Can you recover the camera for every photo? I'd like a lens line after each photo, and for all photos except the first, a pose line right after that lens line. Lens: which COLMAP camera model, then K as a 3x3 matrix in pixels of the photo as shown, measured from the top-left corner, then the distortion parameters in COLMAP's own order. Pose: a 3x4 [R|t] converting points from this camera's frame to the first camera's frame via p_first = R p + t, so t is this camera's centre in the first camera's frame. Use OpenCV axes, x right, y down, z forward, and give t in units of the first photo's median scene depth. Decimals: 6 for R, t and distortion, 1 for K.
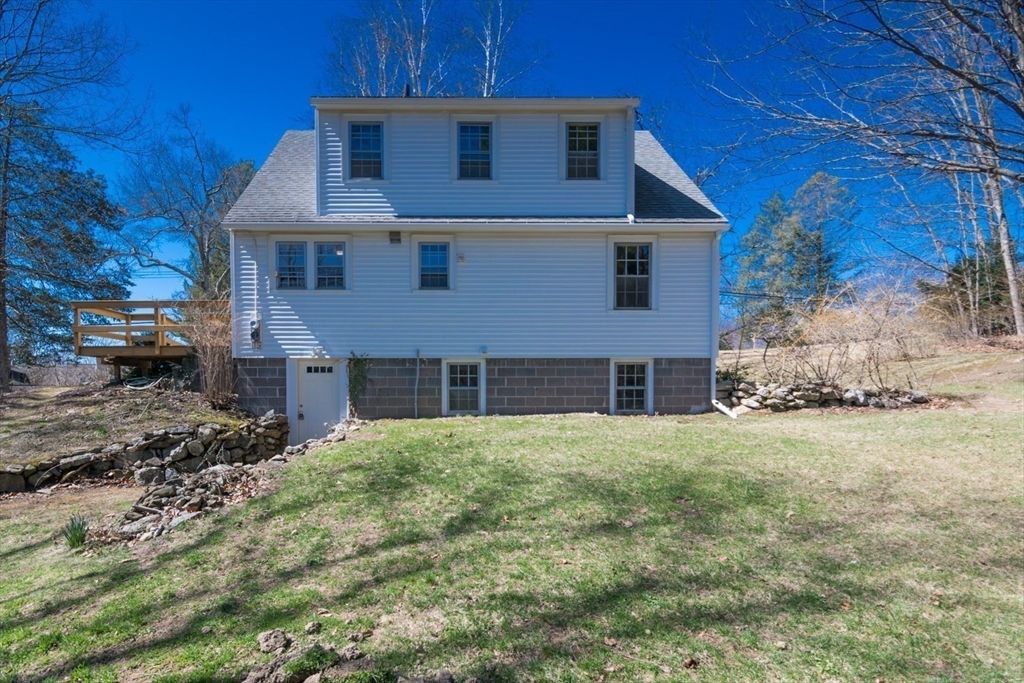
lens RADIAL K [[502.6, 0, 461.7], [0, 502.6, 390.1], [0, 0, 1]] dist [-0.004663, -0.004723]
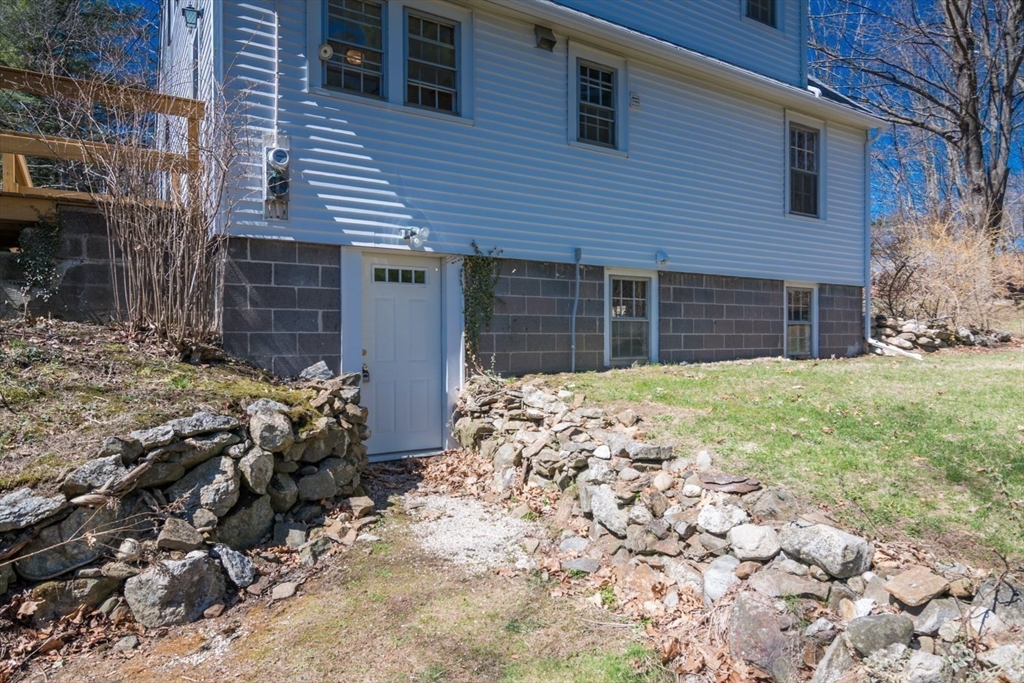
lens RADIAL K [[614.3, 0, 497.4], [0, 614.3, 334.3], [0, 0, 1]] dist [-0.011703, -0.002297]
pose [[0.863009, 0.002911, 0.505180, -0.504010], [0.000903, 0.999973, -0.007305, 0.019227], [-0.505188, 0.006760, 0.862983, 0.457202]]
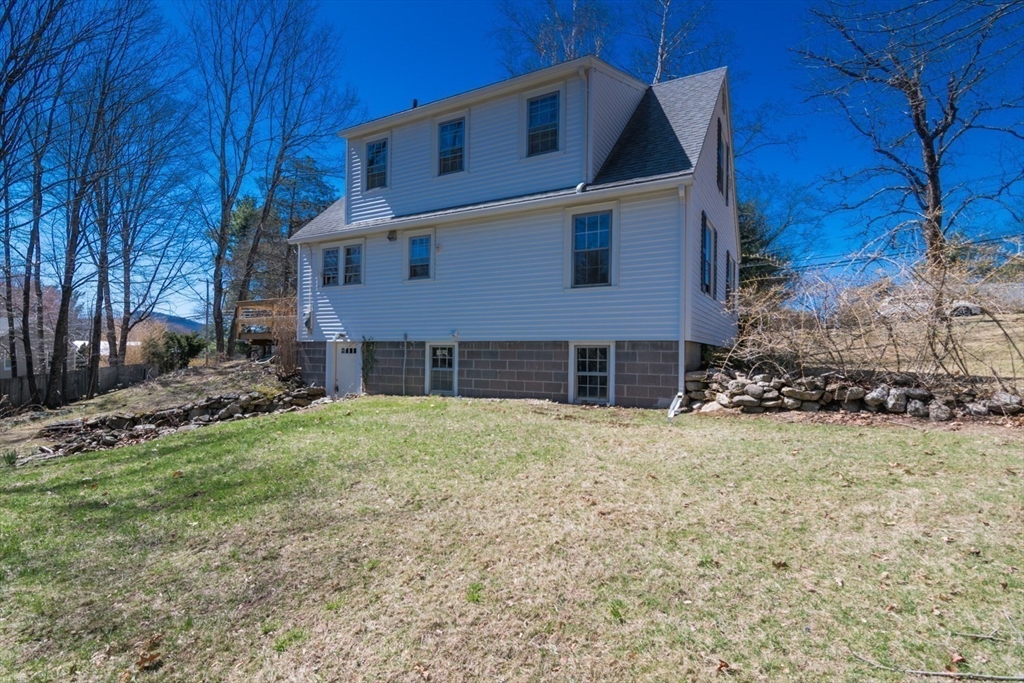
lens RADIAL K [[502.6, 0, 518.2], [0, 502.6, 337.0], [0, 0, 1]] dist [-0.004663, -0.004723]
pose [[0.863990, -0.005563, -0.503478, 0.683691], [-0.013878, 0.999296, -0.034857, -0.037829], [0.503317, 0.037104, 0.863305, 0.165607]]
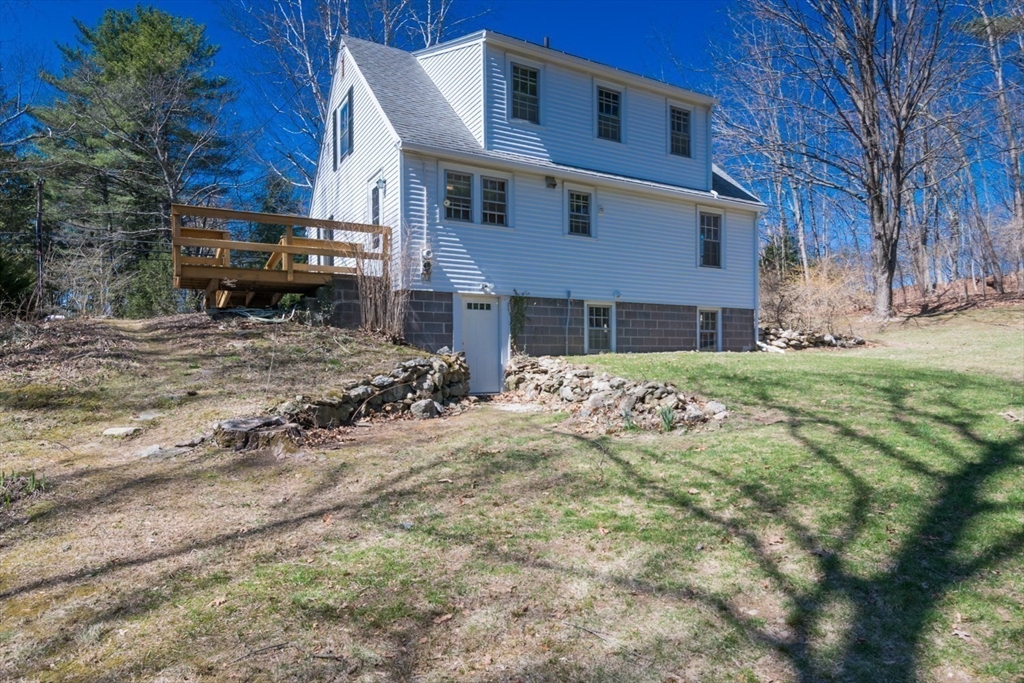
lens RADIAL K [[582.9, 0, 502.8], [0, 582.9, 349.1], [0, 0, 1]] dist [-0.014511, -0.000955]
pose [[0.882791, 0.004202, 0.469748, -0.780848], [0.004306, 0.999846, -0.017035, 0.061942], [-0.469747, 0.017061, 0.882636, -0.013608]]
